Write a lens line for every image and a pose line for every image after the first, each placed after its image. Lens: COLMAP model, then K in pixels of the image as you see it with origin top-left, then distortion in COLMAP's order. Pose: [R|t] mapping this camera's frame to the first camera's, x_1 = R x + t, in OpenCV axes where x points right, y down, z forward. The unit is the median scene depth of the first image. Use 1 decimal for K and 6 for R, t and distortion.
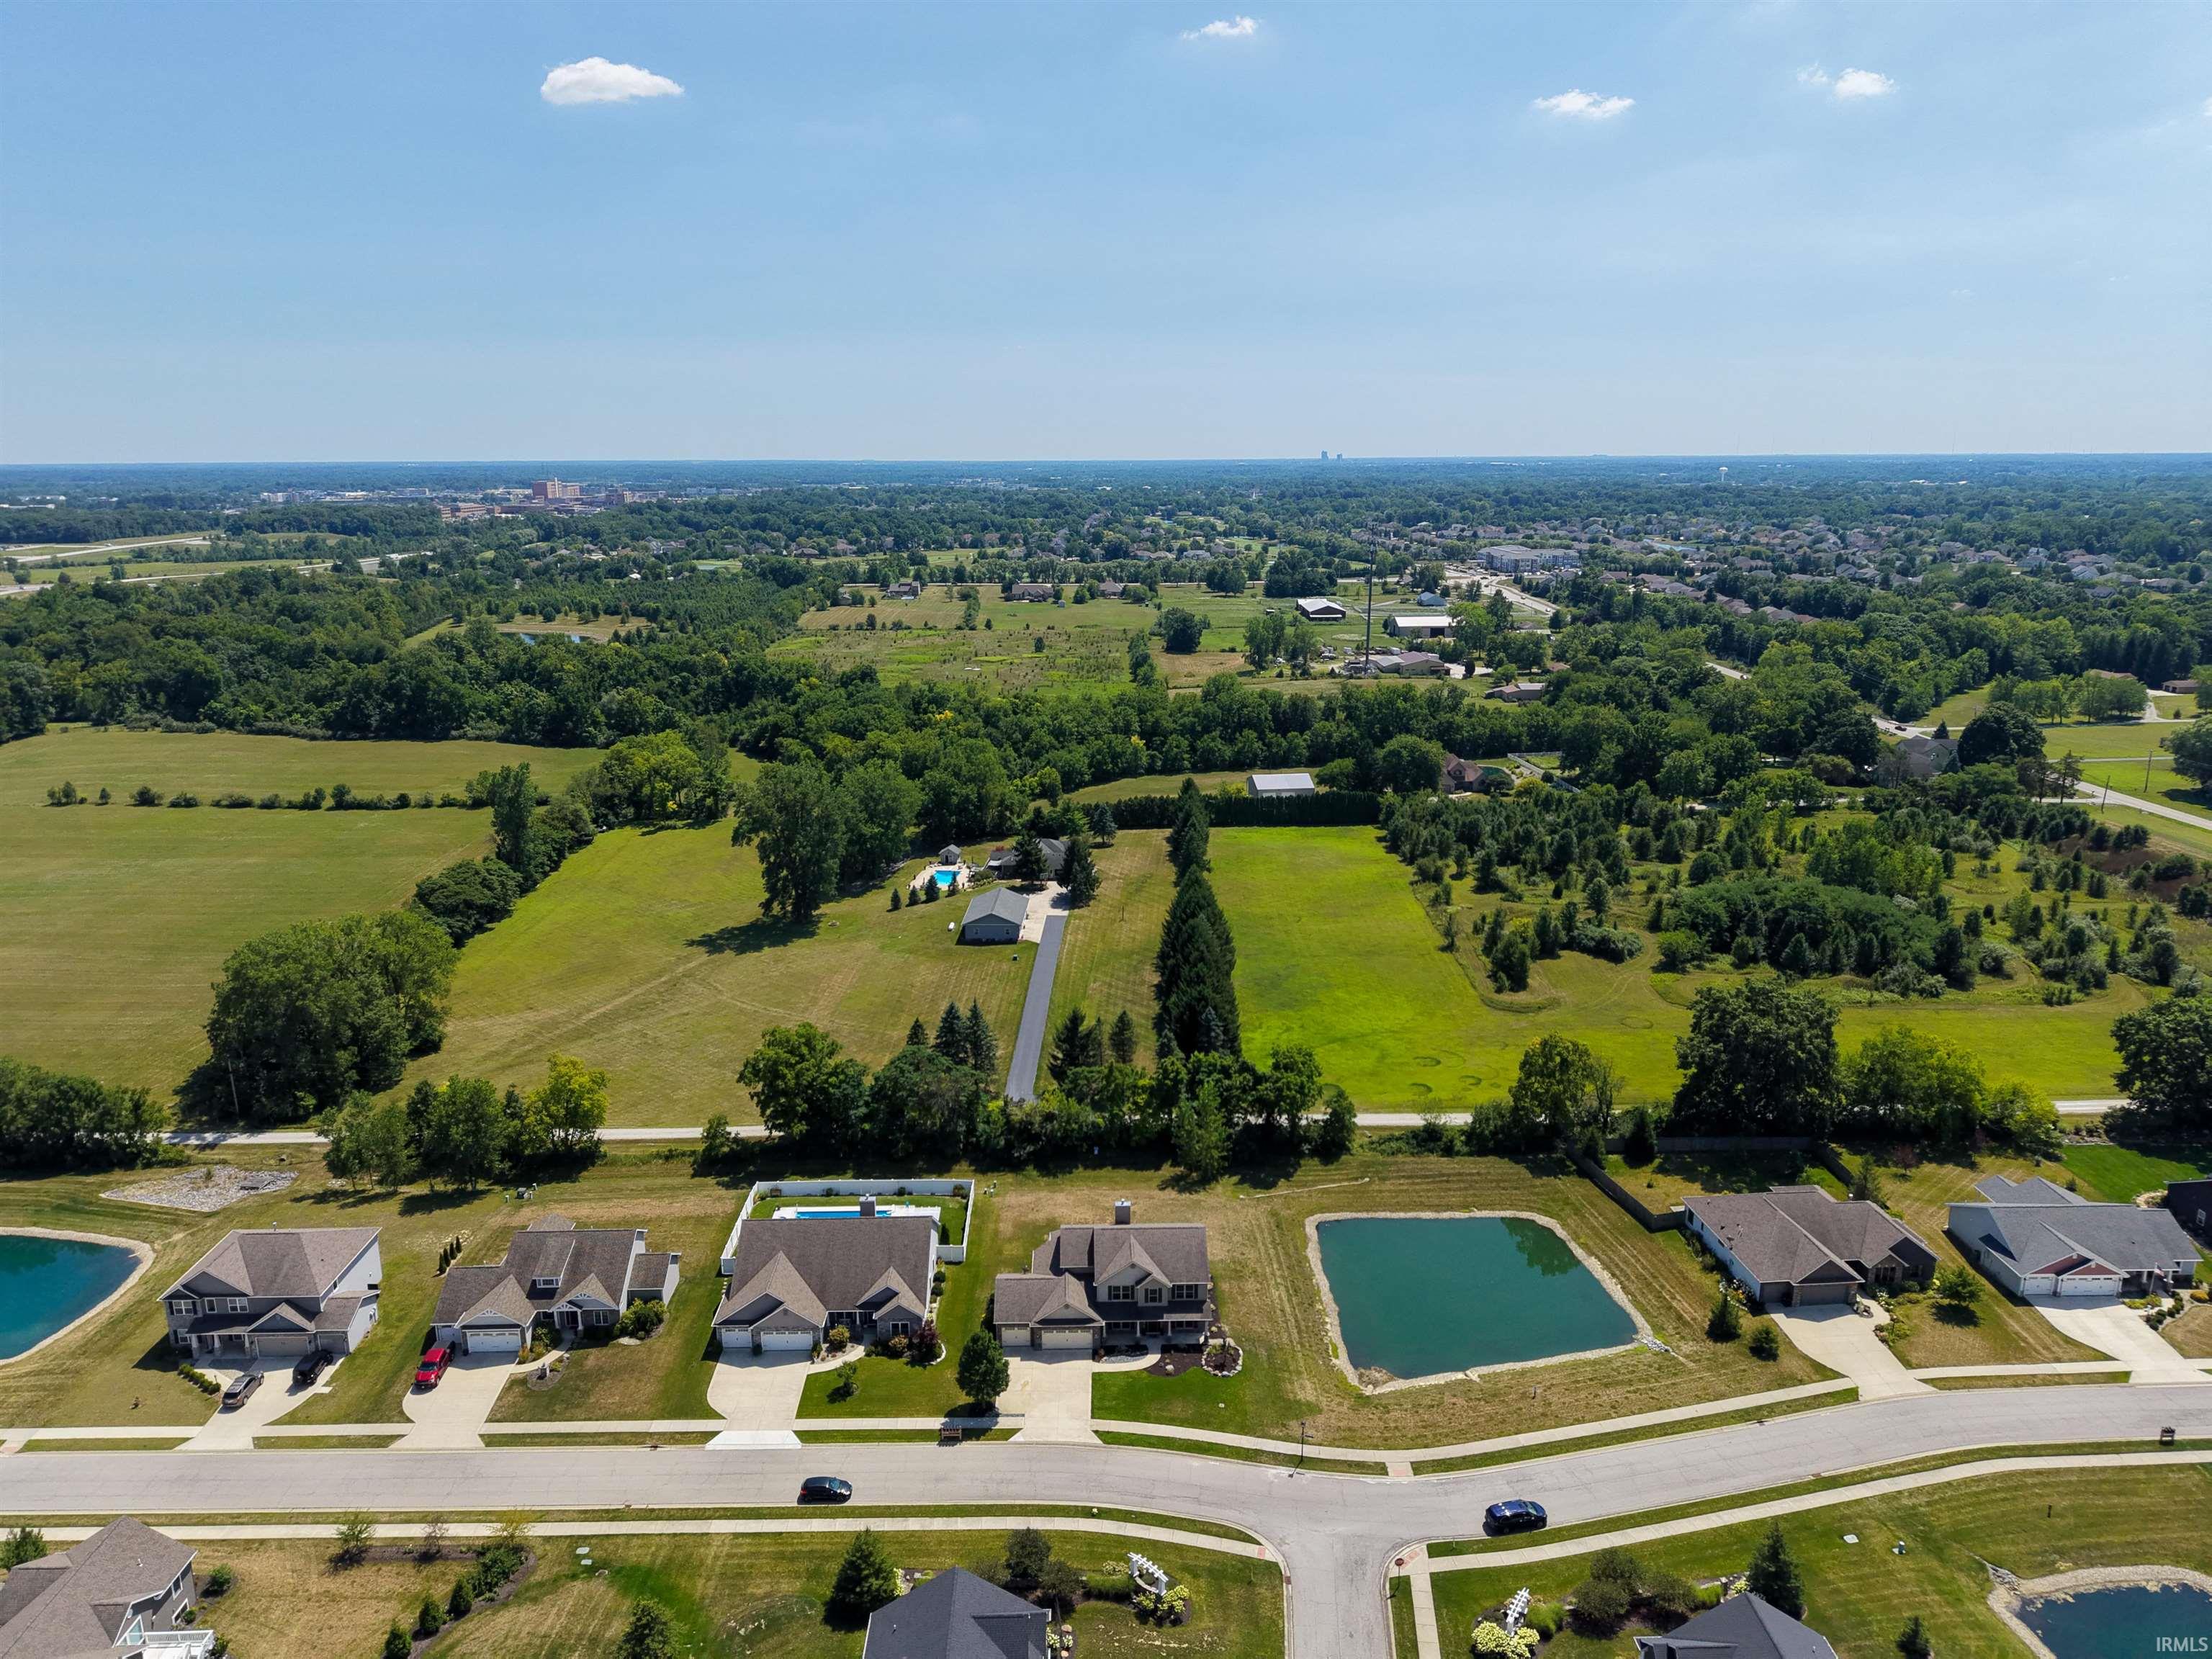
lens RADIAL K [[1468.1, 0, 1106.0], [0, 1468.1, 829.5], [0, 0, 1]] dist [0.036710, -0.030585]
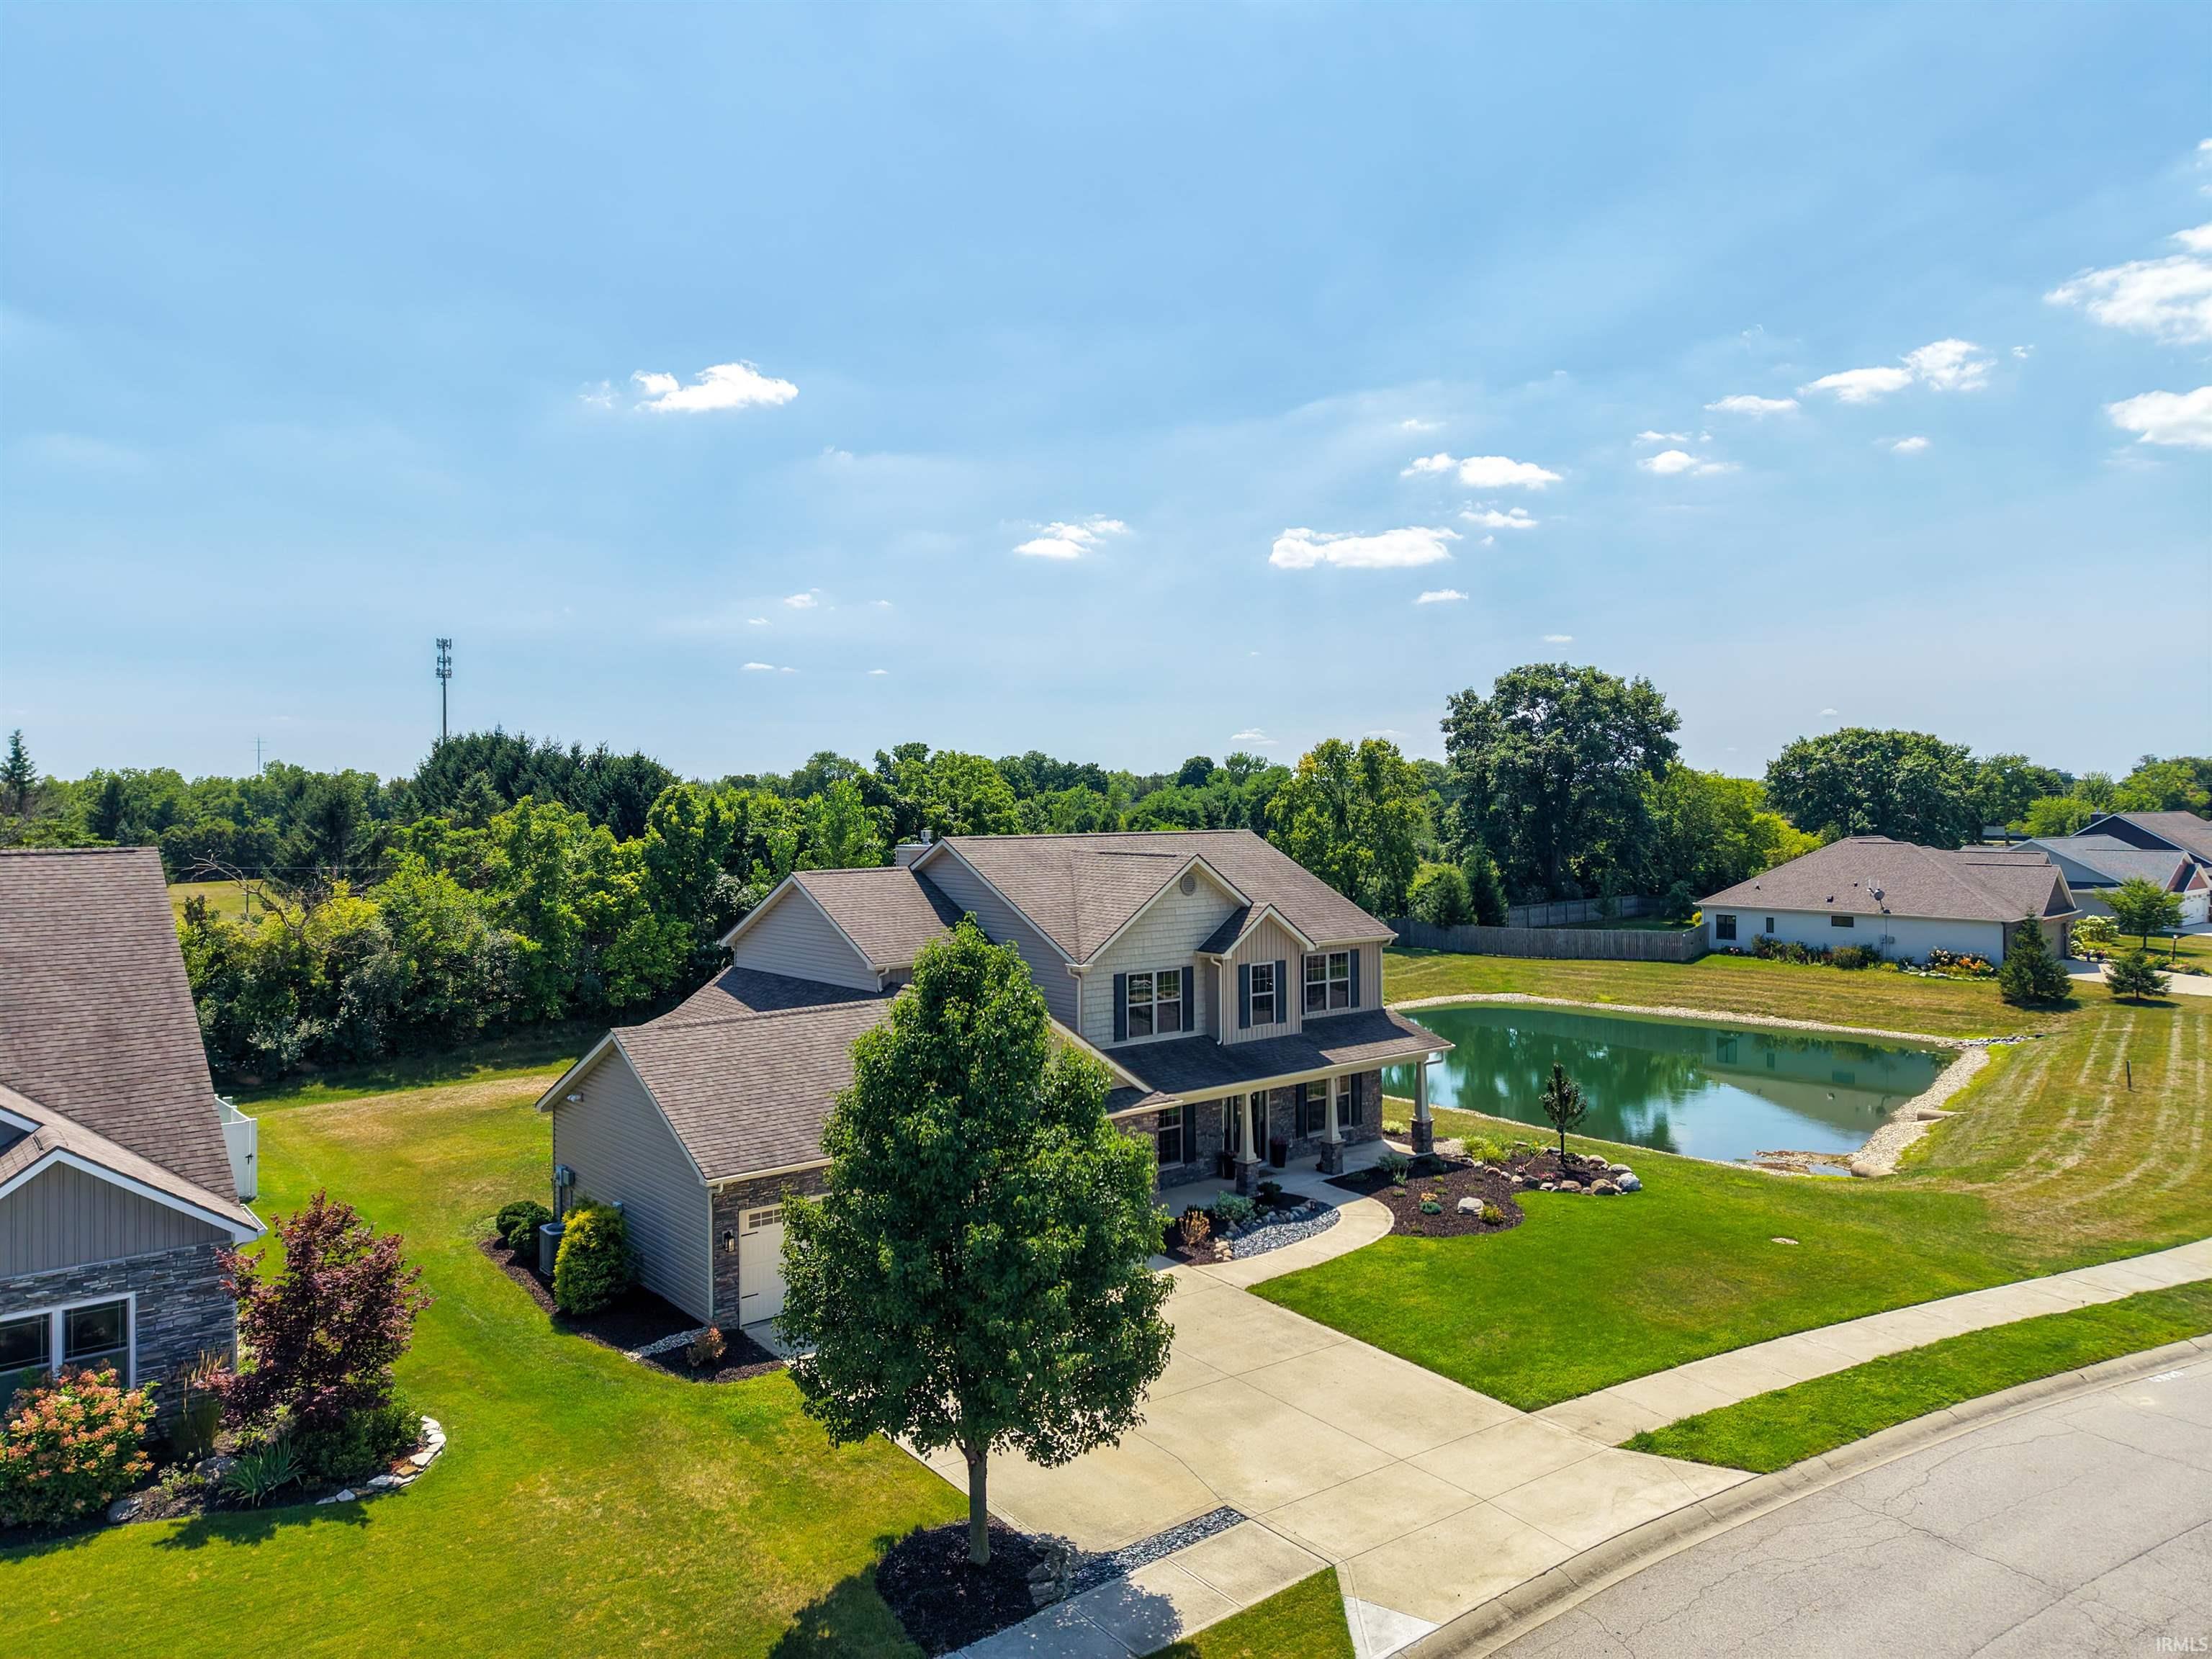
lens RADIAL K [[1468.1, 0, 1106.0], [0, 1468.1, 829.5], [0, 0, 1]] dist [0.036710, -0.030585]
pose [[0.773525, -0.013080, 0.633630, -0.151280], [0.160615, 0.971194, -0.176028, 0.331557], [-0.613075, 0.237933, 0.753344, 0.823232]]
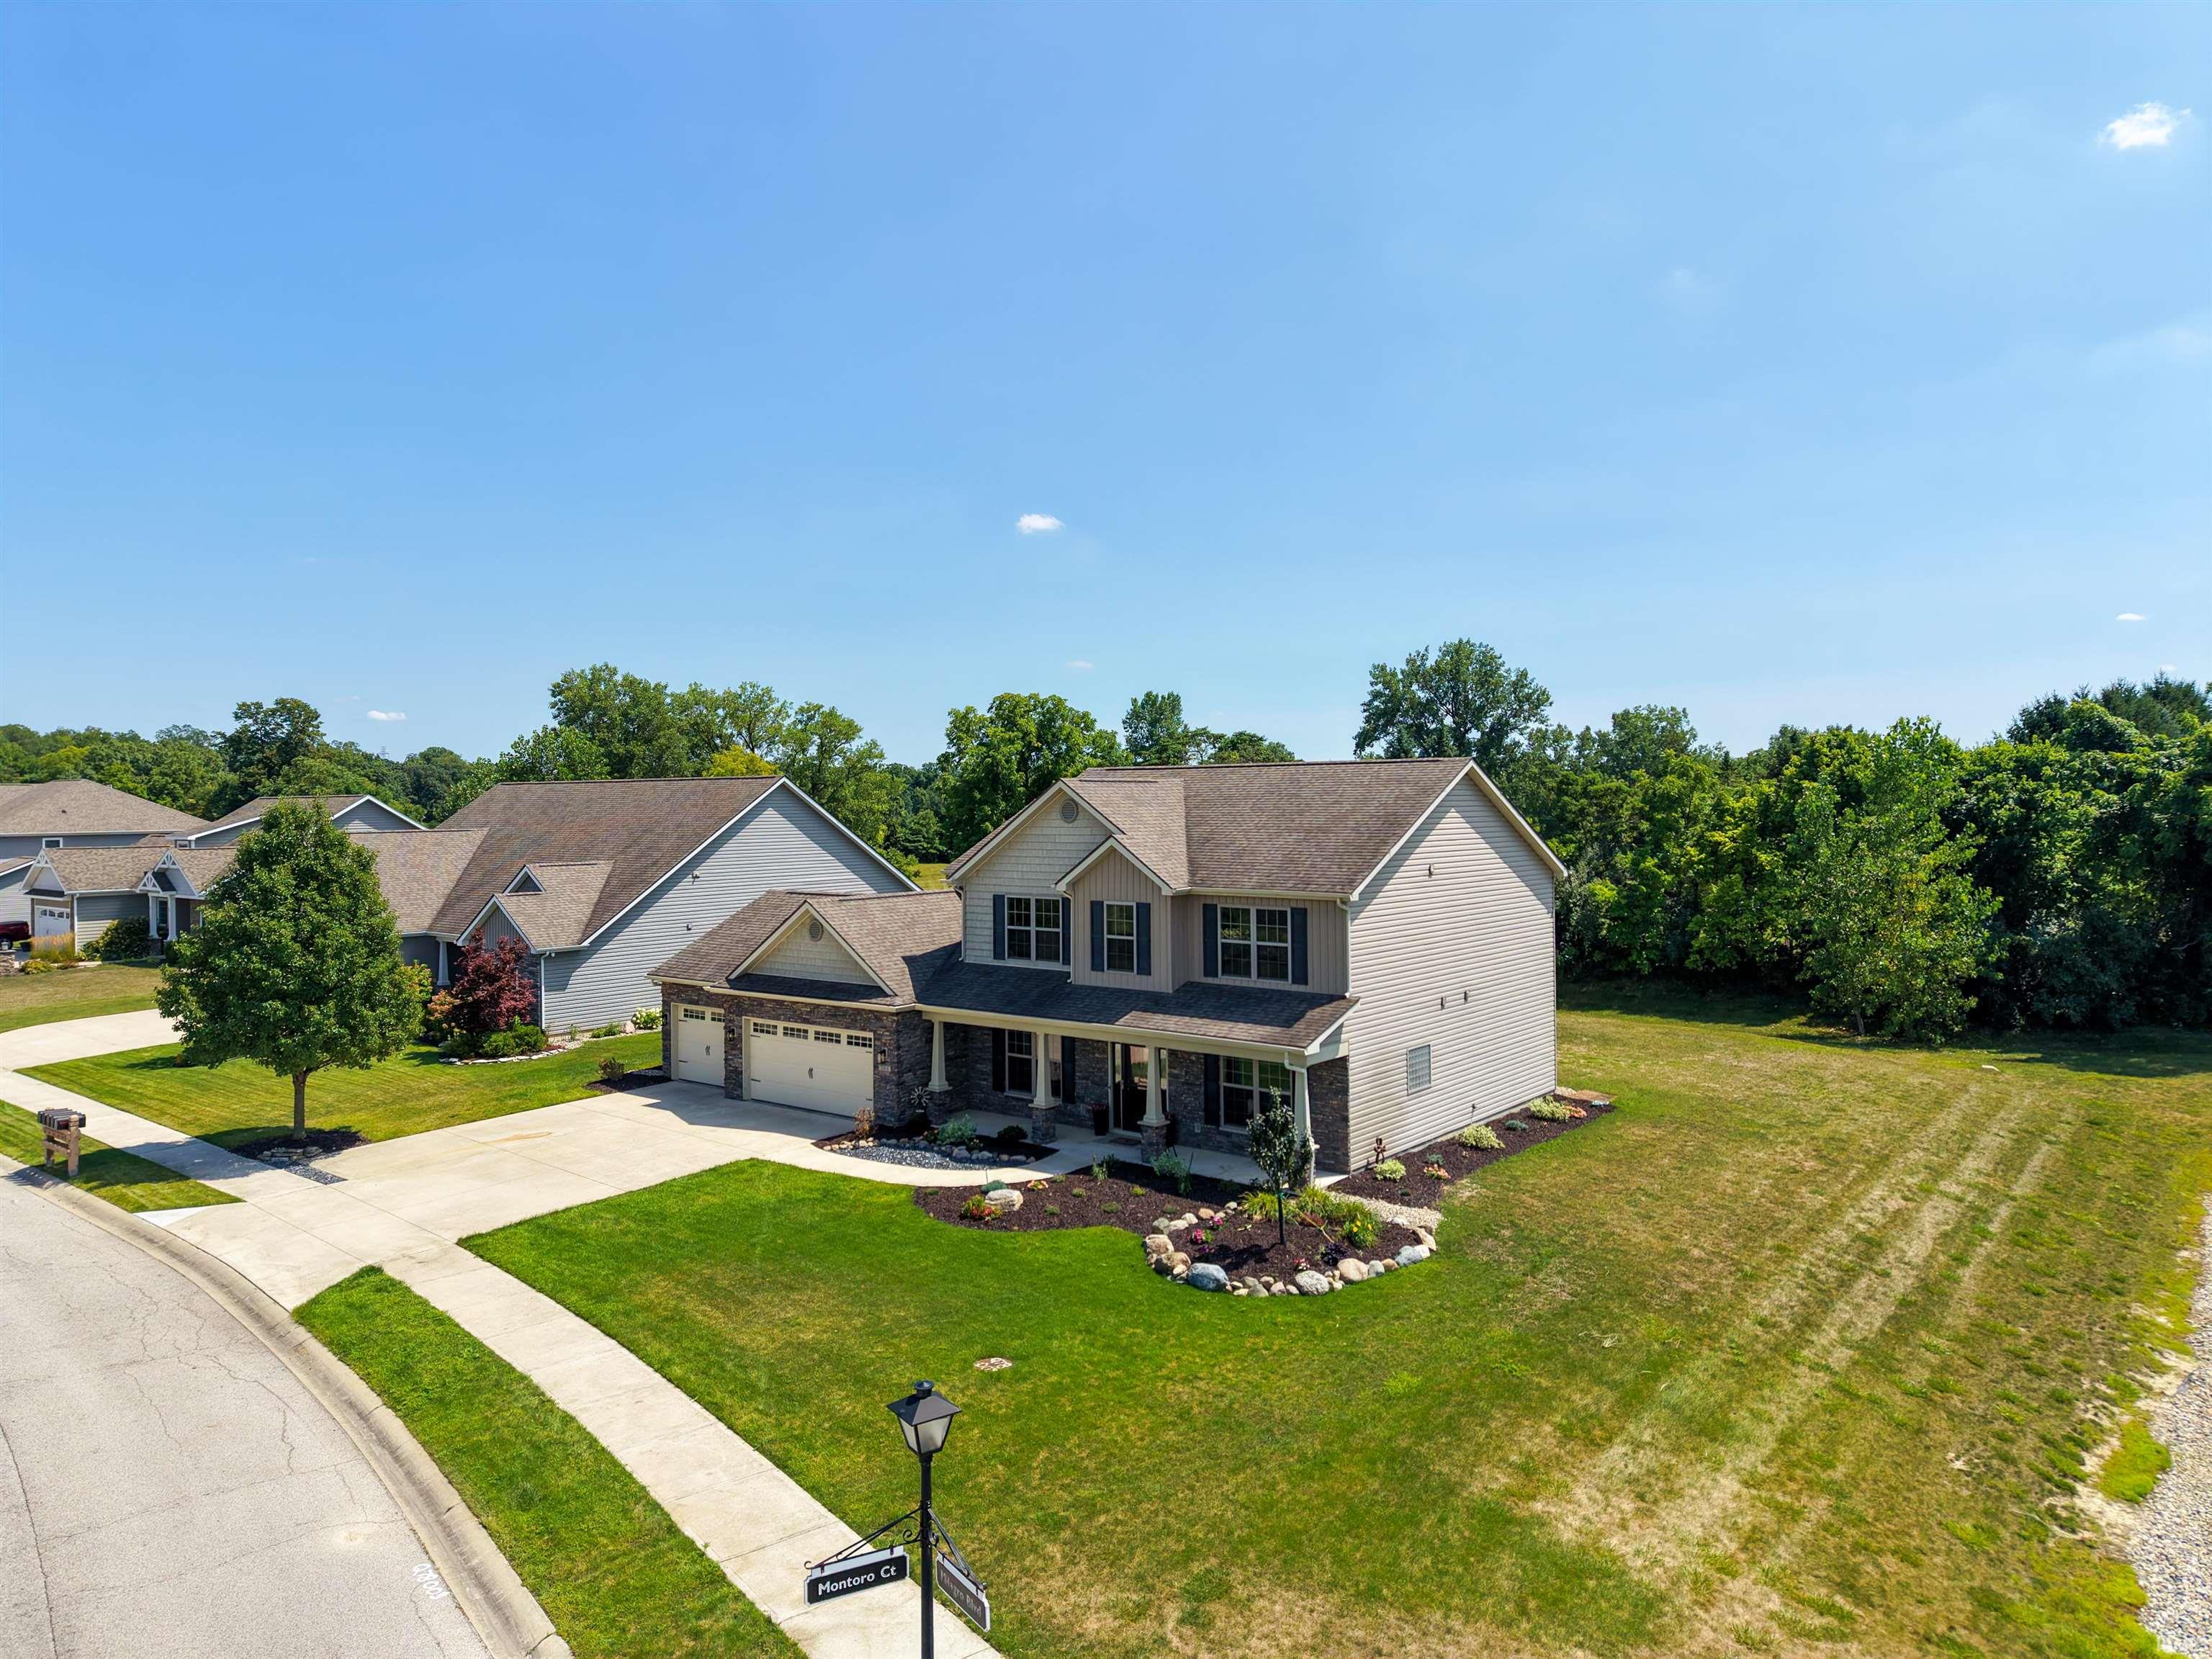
lens RADIAL K [[1468.1, 0, 1106.0], [0, 1468.1, 829.5], [0, 0, 1]] dist [0.036710, -0.030585]
pose [[0.771779, 0.007085, -0.635852, 0.174285], [-0.151495, 0.973194, -0.173037, 0.342011], [0.617582, 0.229875, 0.752164, 0.831132]]
